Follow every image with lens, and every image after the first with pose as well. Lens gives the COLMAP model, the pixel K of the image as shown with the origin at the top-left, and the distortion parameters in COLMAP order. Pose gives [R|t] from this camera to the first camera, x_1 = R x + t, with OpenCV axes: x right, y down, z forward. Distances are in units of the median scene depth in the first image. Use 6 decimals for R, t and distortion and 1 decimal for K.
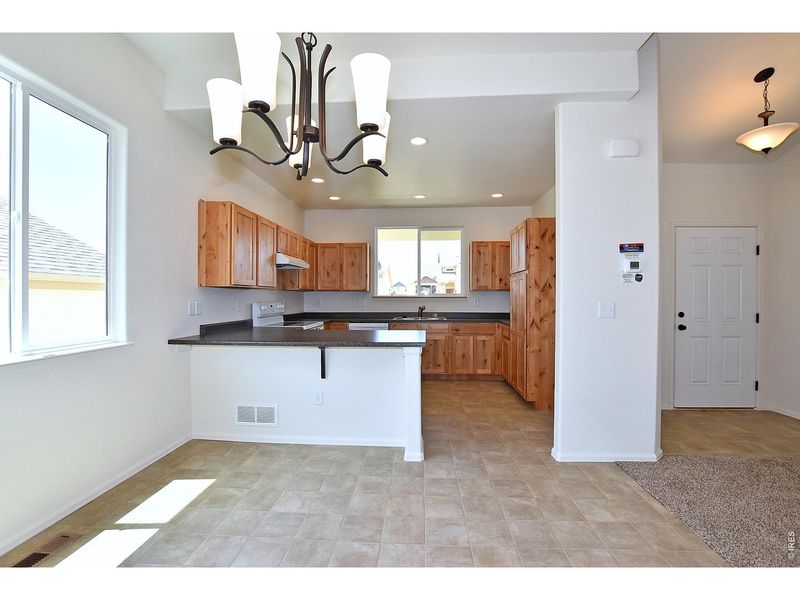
lens RADIAL K [[355.8, 0, 399.4], [0, 355.8, 298.0], [0, 0, 1]] dist [-0.035126, 0.005366]
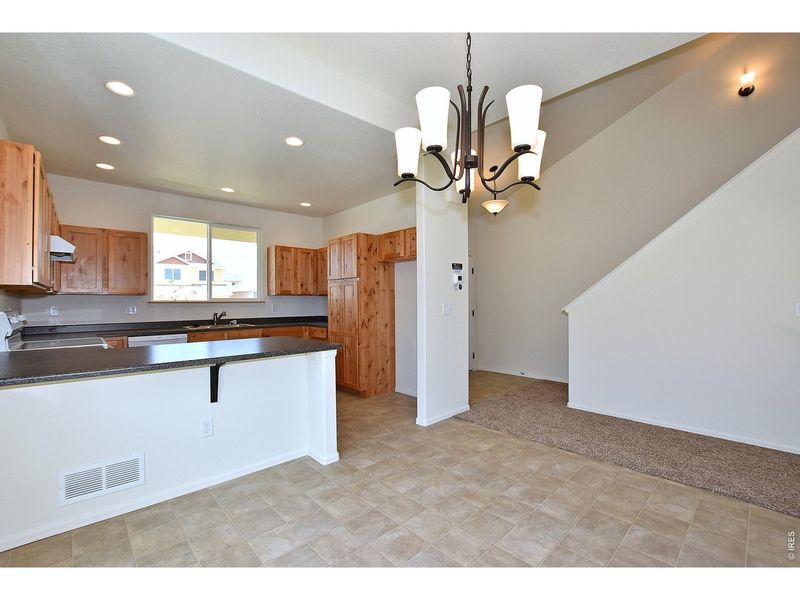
lens RADIAL K [[355.8, 0, 399.4], [0, 355.8, 298.0], [0, 0, 1]] dist [-0.035126, 0.005366]
pose [[0.687731, 0.001083, 0.725965, -0.389138], [0.009792, 0.999894, -0.010768, 0.001686], [-0.725899, 0.014514, 0.687648, 0.108566]]
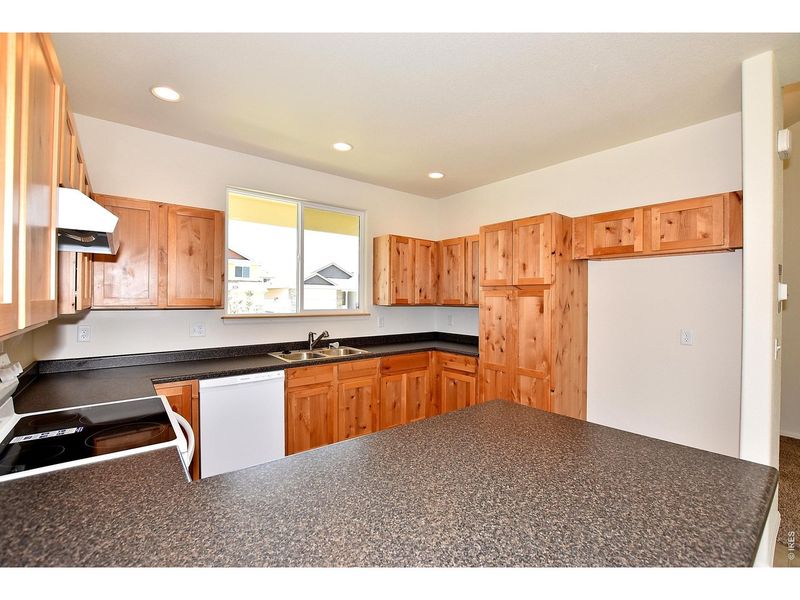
lens RADIAL K [[355.8, 0, 399.4], [0, 355.8, 298.0], [0, 0, 1]] dist [-0.035126, 0.005366]
pose [[0.736703, 0.004129, 0.676204, -0.354918], [-0.004021, 0.999990, -0.001725, -0.049083], [-0.676205, -0.001448, 0.736712, 0.684087]]
